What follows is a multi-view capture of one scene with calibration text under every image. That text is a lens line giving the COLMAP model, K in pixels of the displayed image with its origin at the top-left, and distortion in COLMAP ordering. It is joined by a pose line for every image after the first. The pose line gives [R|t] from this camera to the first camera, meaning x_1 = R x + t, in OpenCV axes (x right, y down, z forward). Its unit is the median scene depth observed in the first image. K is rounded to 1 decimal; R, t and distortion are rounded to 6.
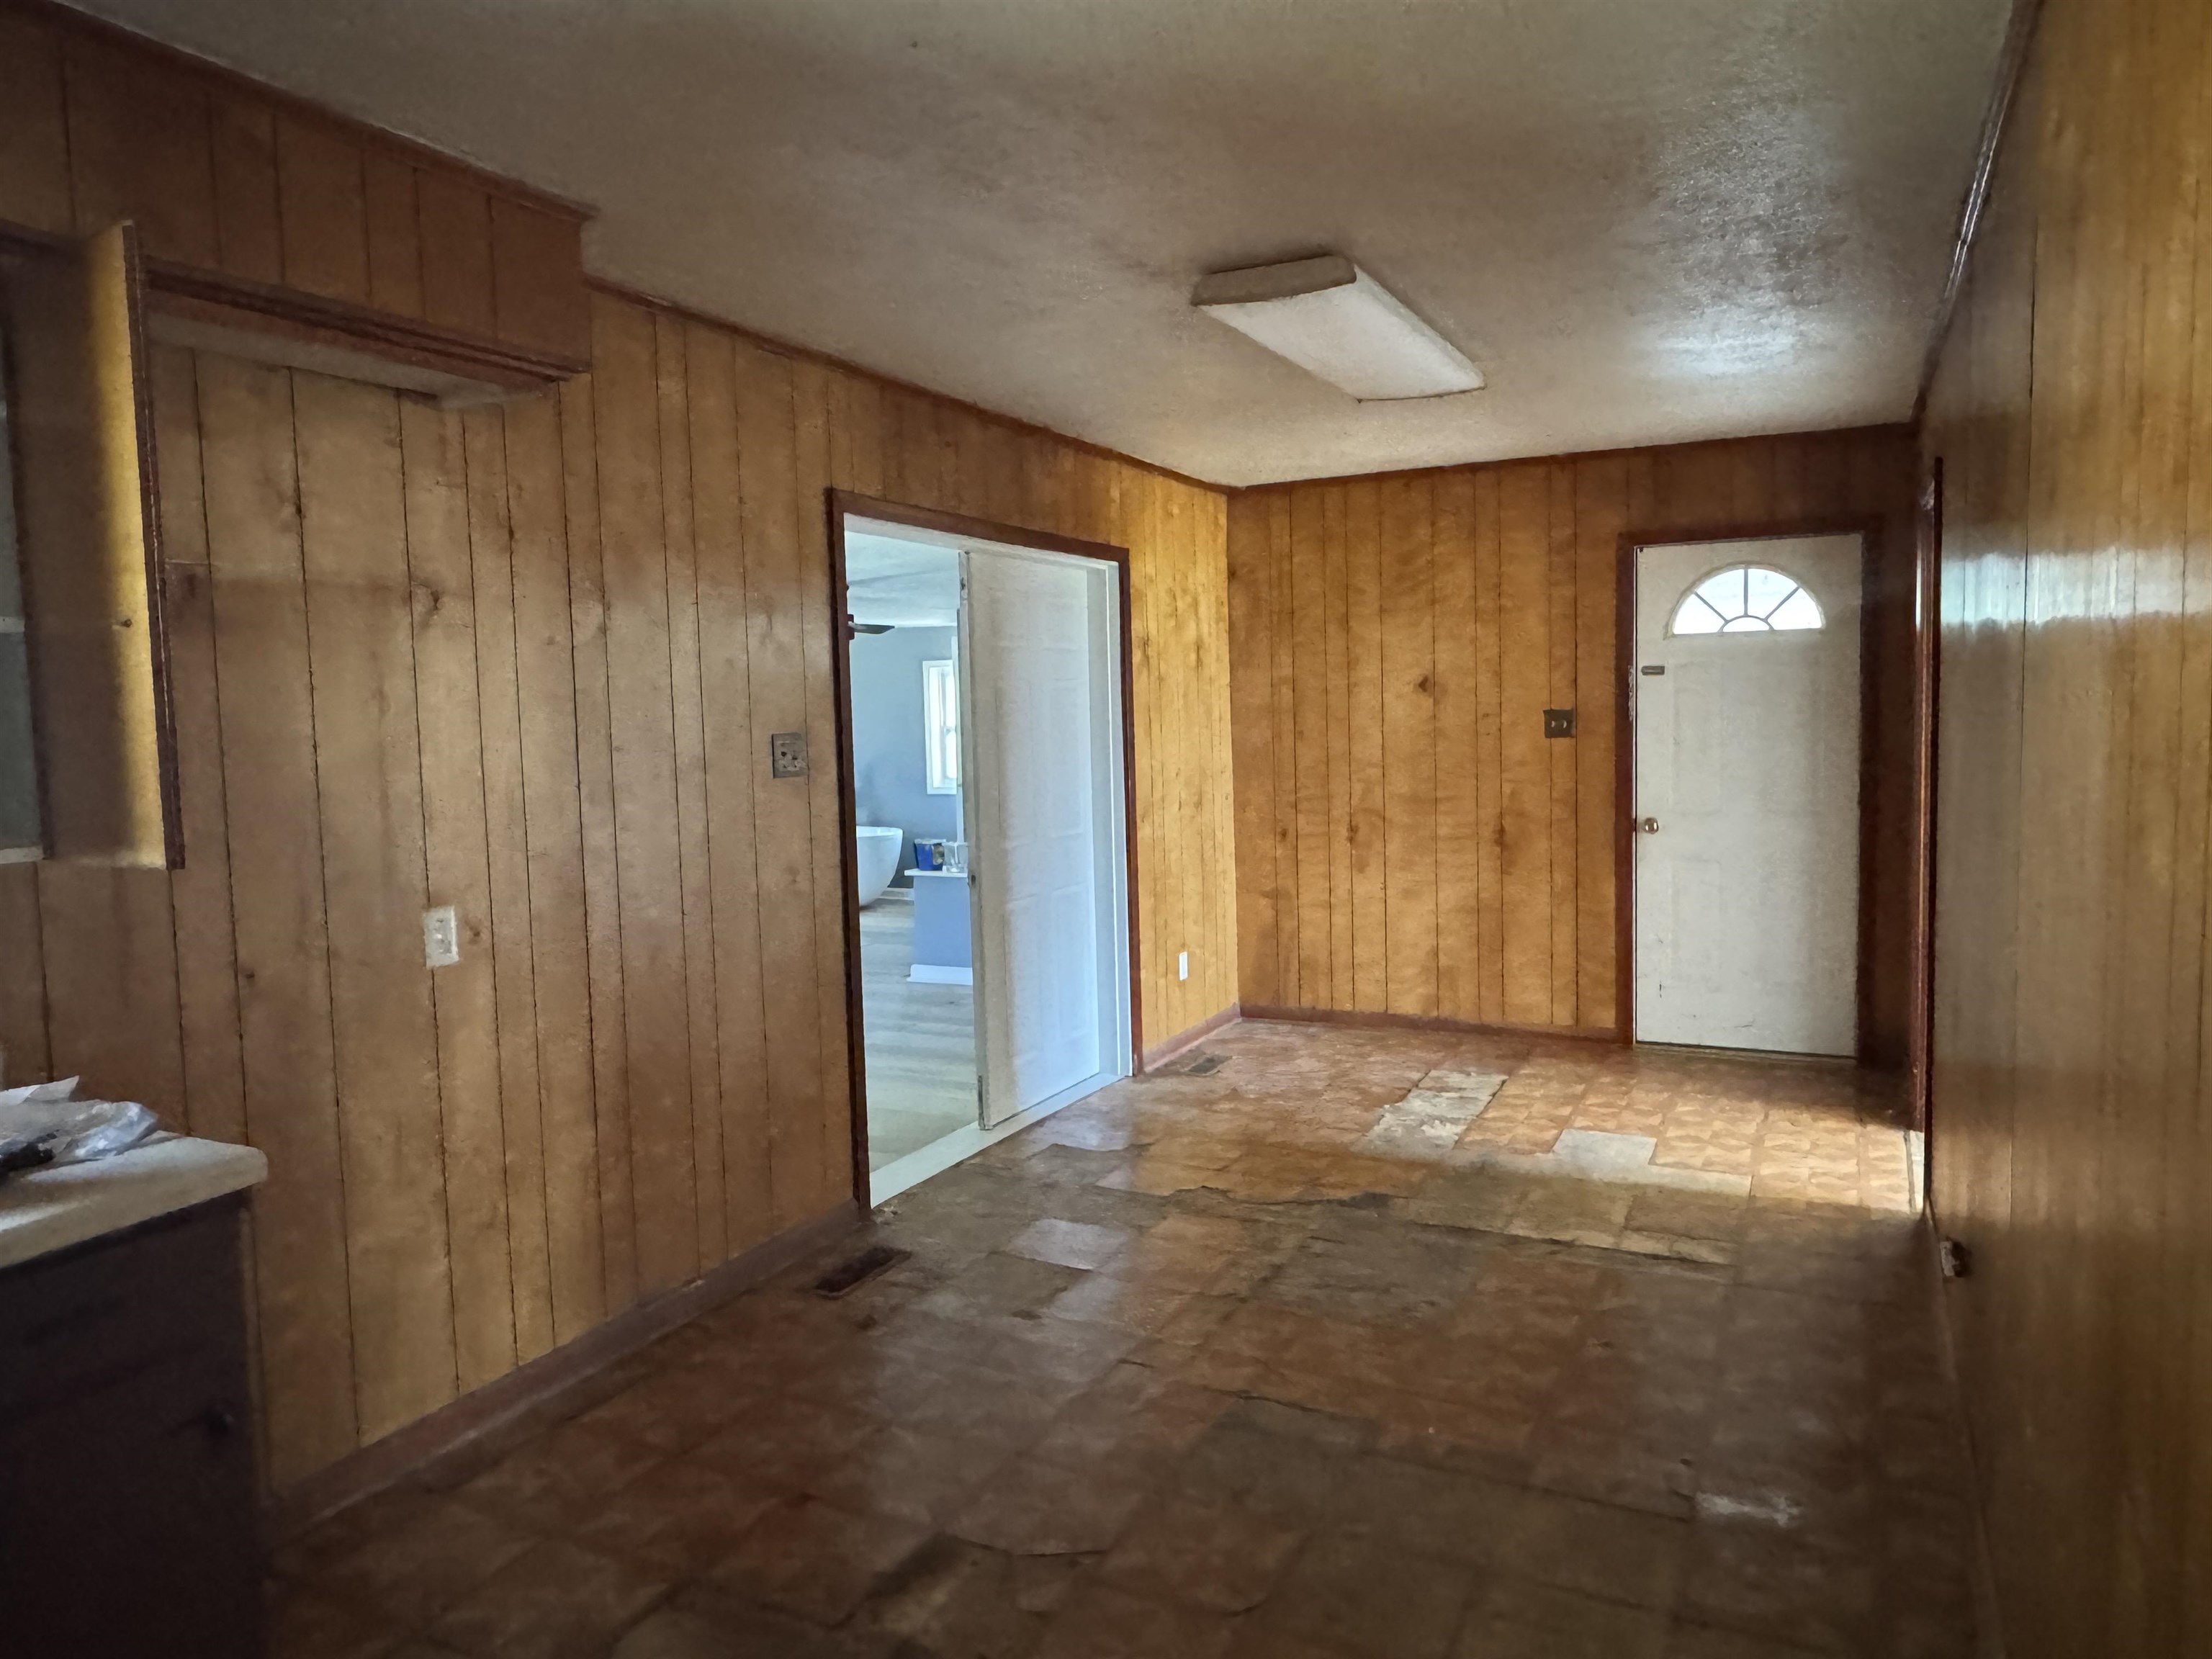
lens RADIAL K [[1499.0, 0, 1105.8], [0, 1499.0, 825.7], [0, 0, 1]] dist [-0.007636, 0.006858]
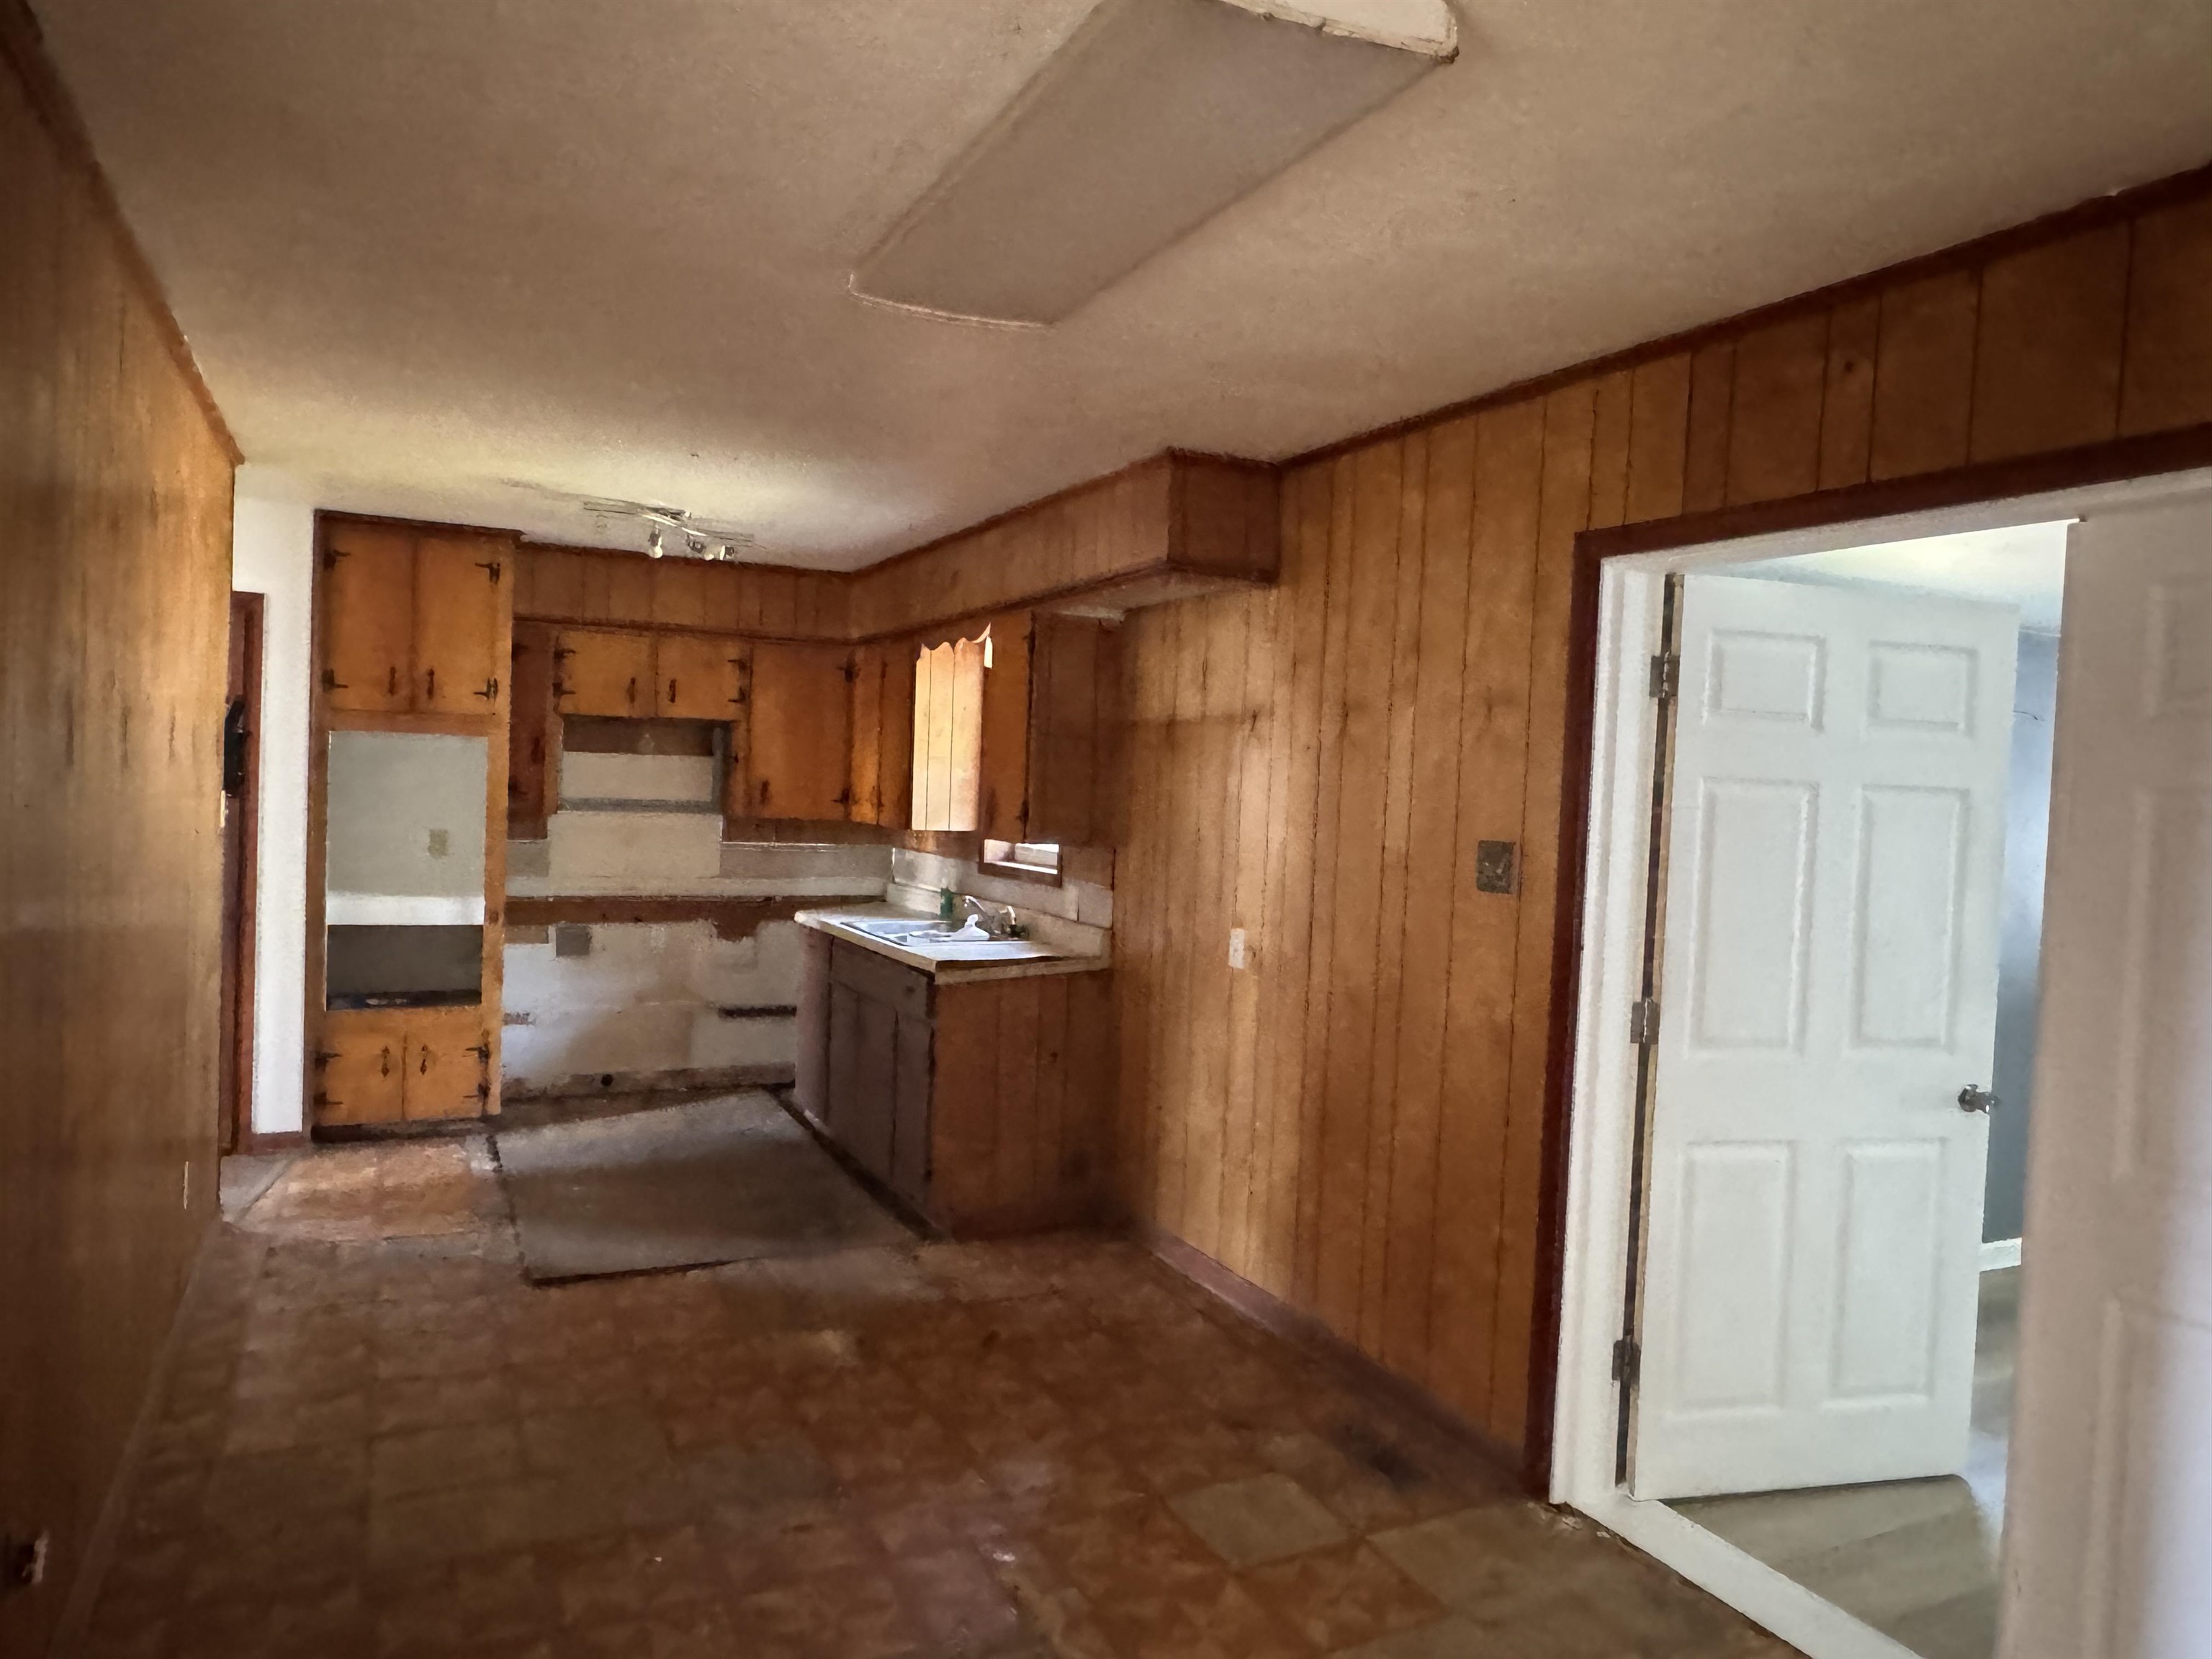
lens RADIAL K [[1499.0, 0, 1106.3], [0, 1499.0, 832.9], [0, 0, 1]] dist [-0.007636, 0.006858]
pose [[-0.615626, 0.027233, -0.787568, 0.780861], [-0.086165, 0.991084, 0.101624, -0.173333], [0.783314, 0.130423, -0.607791, 1.743065]]
